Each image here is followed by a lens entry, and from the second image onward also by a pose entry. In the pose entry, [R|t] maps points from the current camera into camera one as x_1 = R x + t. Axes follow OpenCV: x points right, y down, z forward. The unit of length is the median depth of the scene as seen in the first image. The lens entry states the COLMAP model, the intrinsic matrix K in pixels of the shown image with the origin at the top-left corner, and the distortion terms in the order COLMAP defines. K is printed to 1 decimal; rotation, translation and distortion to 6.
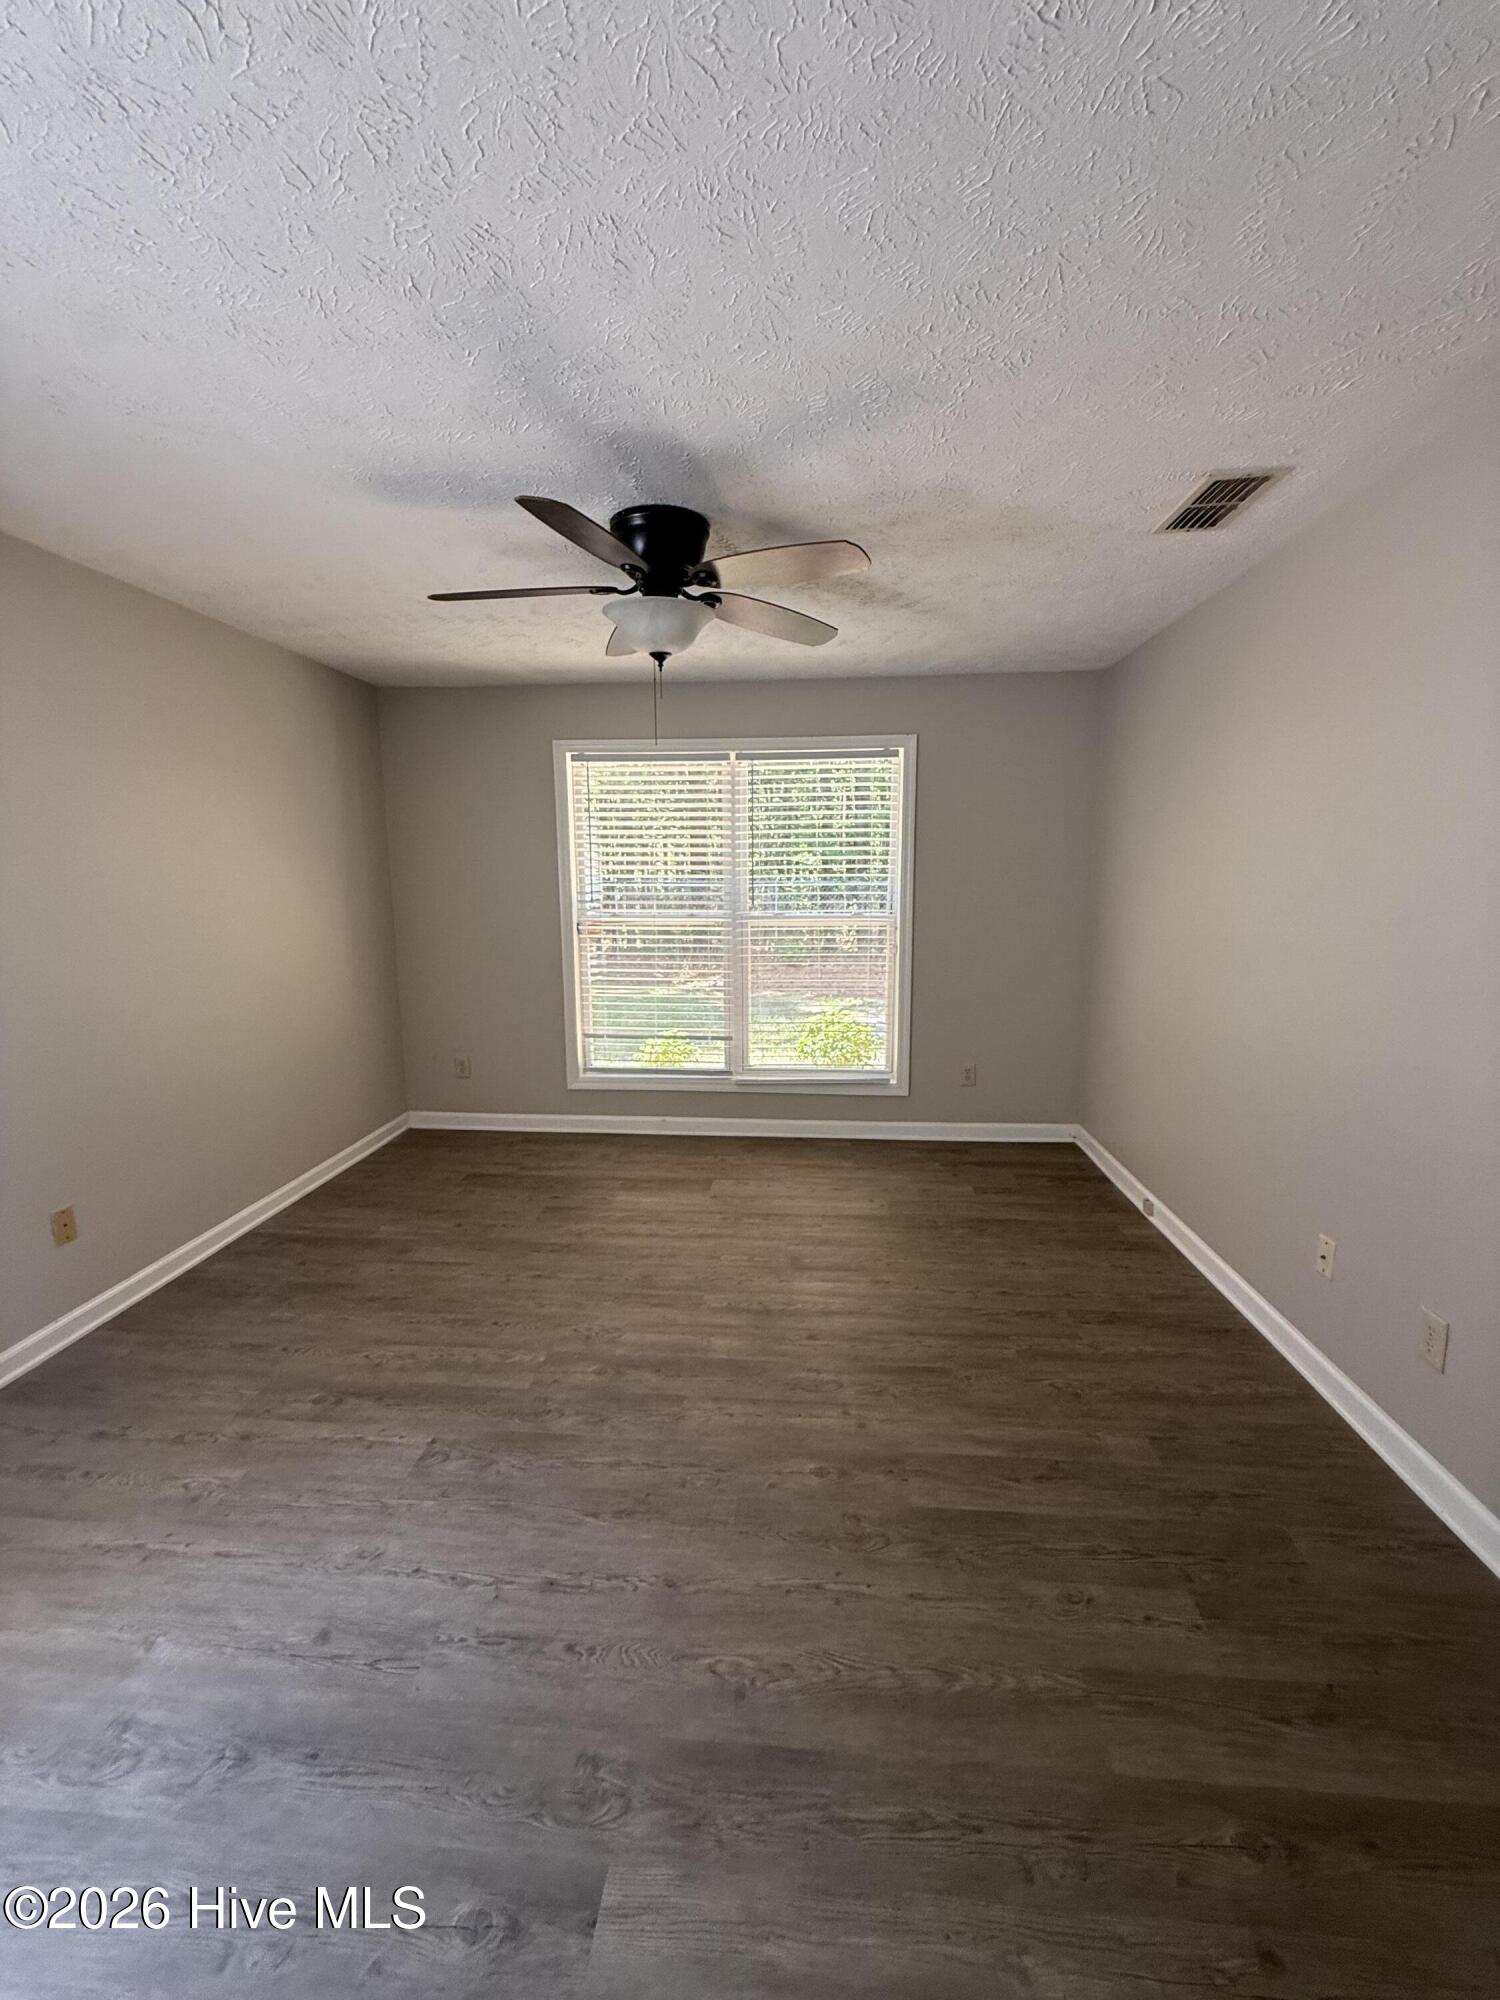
lens RADIAL K [[792.1, 0, 752.9], [0, 792.1, 996.8], [0, 0, 1]] dist [-0.000921, -0.000339]
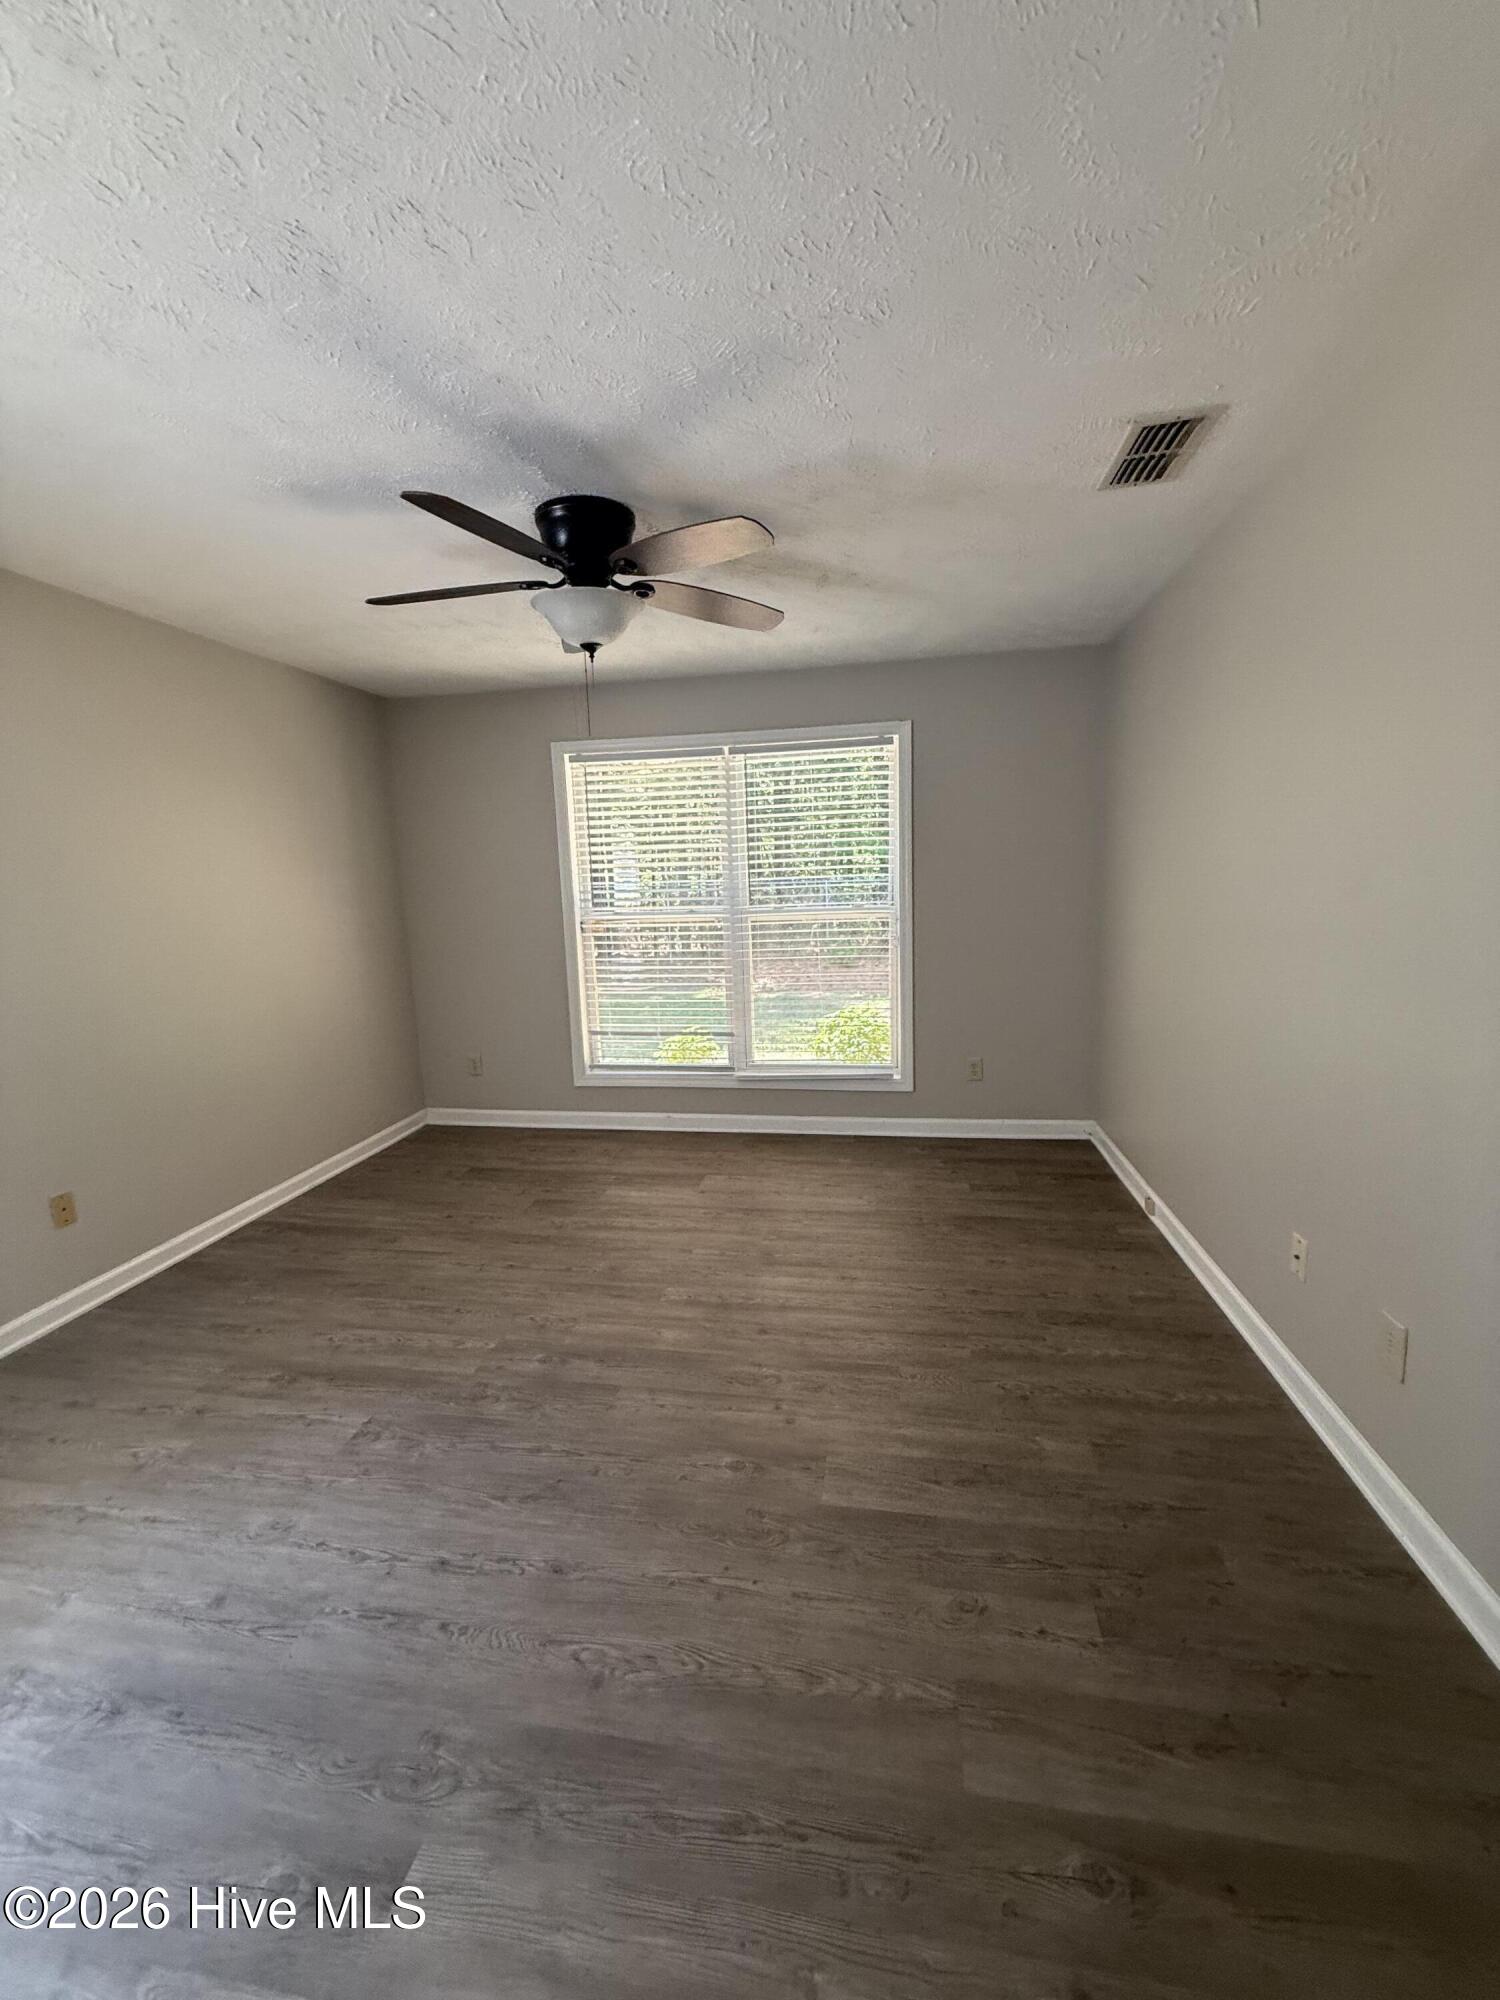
lens RADIAL K [[792.1, 0, 752.9], [0, 792.1, 996.8], [0, 0, 1]] dist [-0.000921, -0.000339]
pose [[0.995750, -0.013648, -0.091081, 0.181250], [0.013238, 0.999899, -0.005107, 0.022183], [0.091142, 0.003880, 0.995830, 0.020930]]
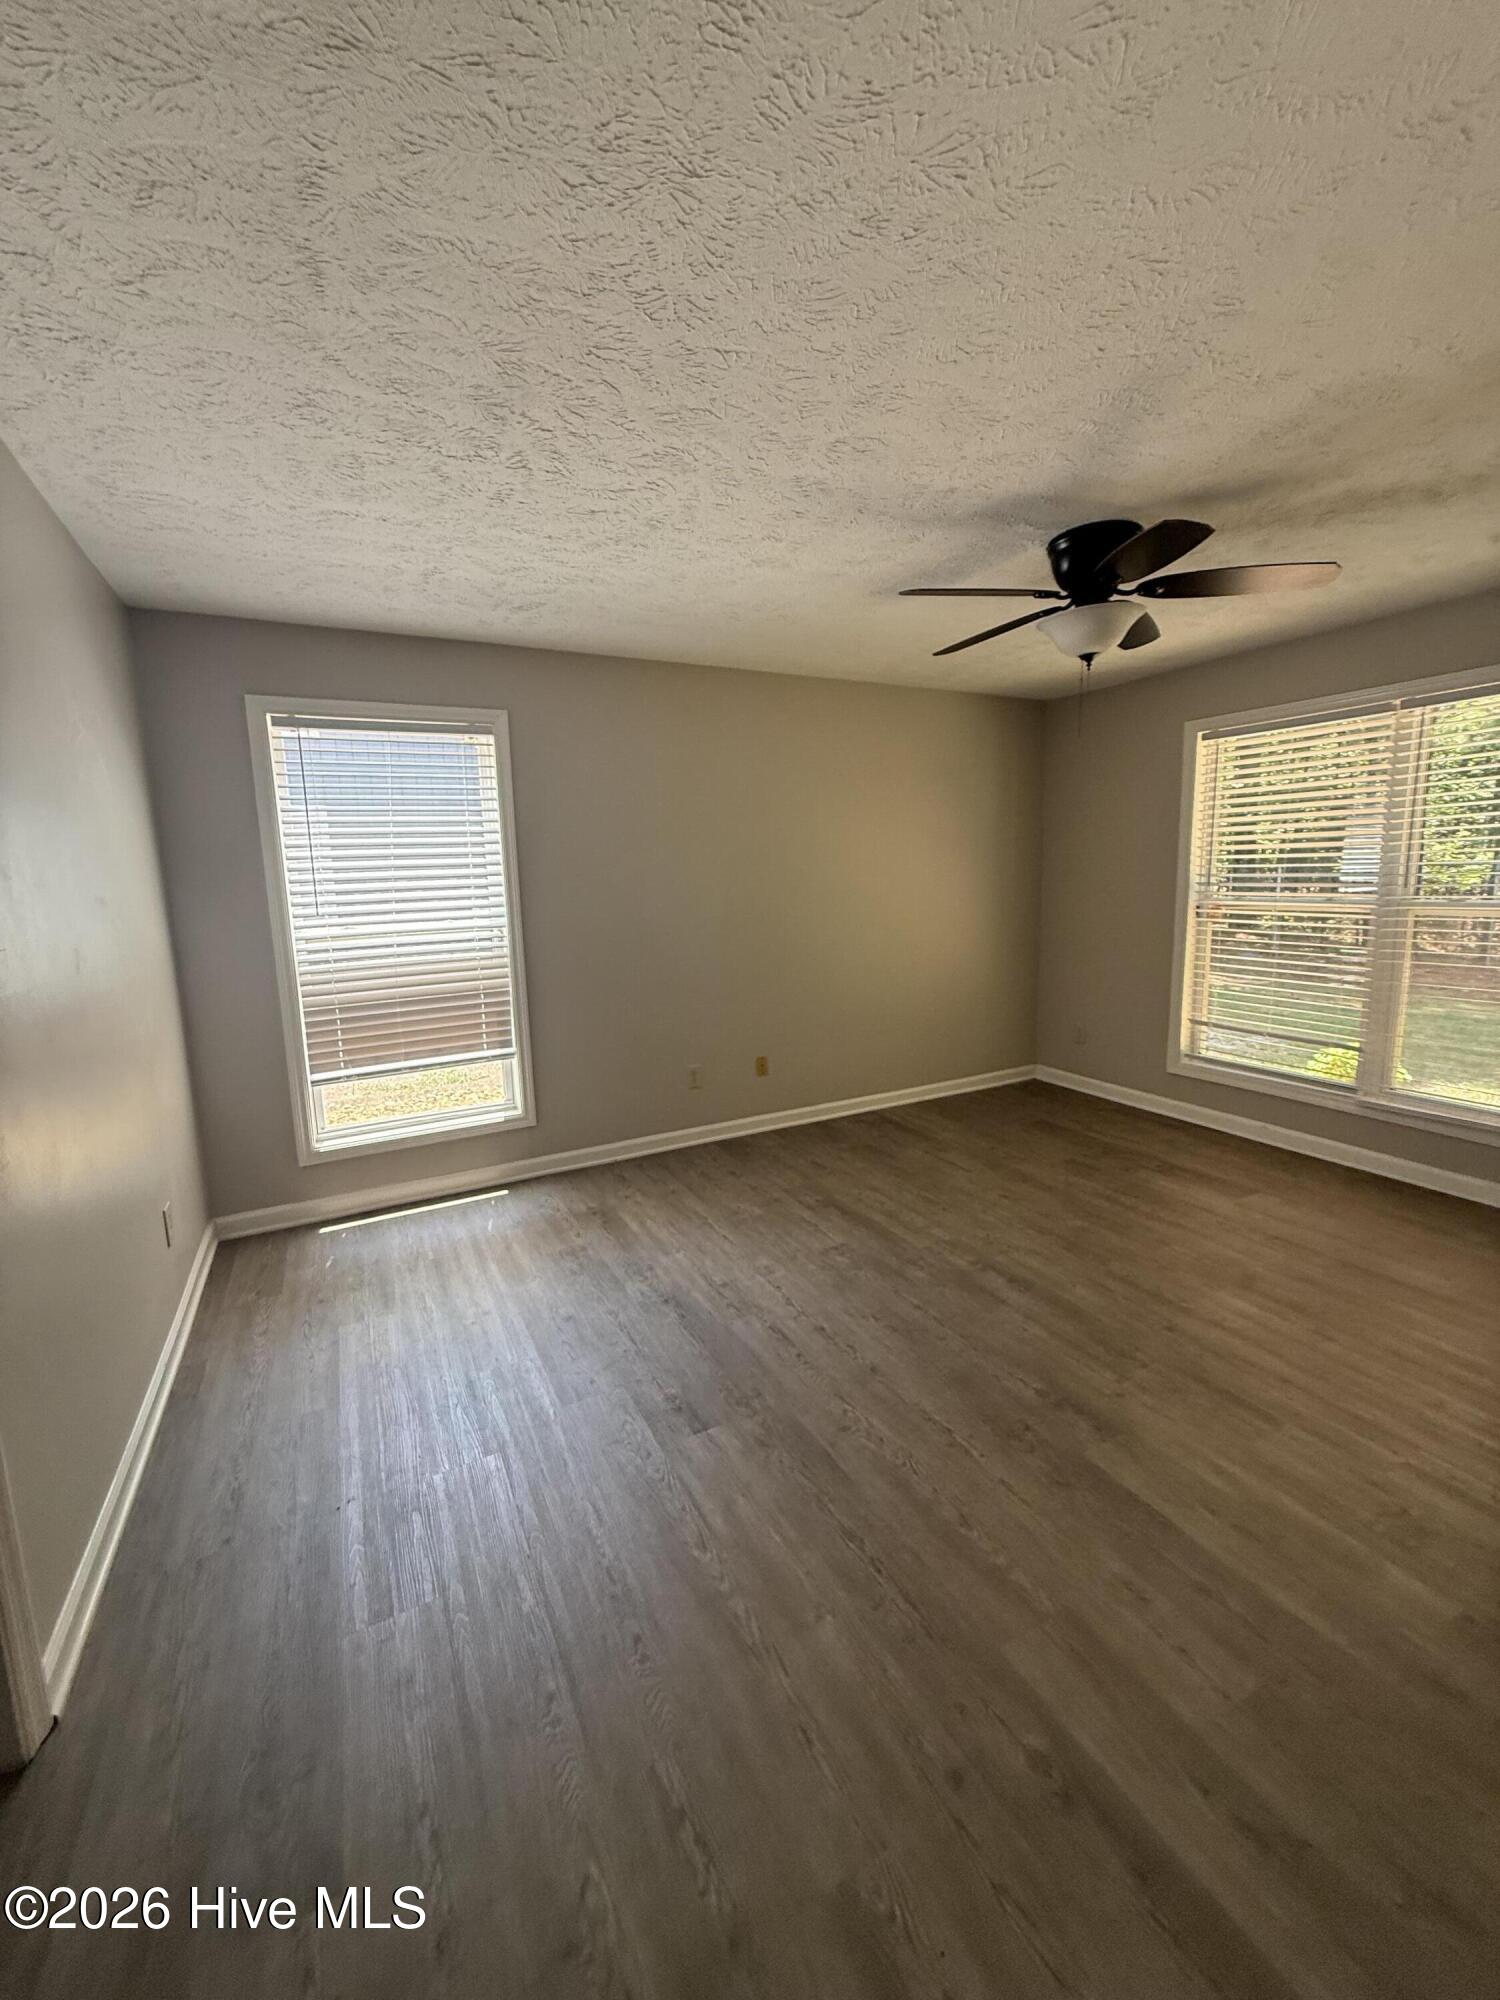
lens RADIAL K [[792.1, 0, 752.9], [0, 792.1, 996.8], [0, 0, 1]] dist [-0.000921, -0.000339]
pose [[0.534124, 0.121126, -0.836684, 0.648066], [-0.109169, 0.991279, 0.073815, 0.012671], [0.838328, 0.051914, 0.542689, 0.028725]]
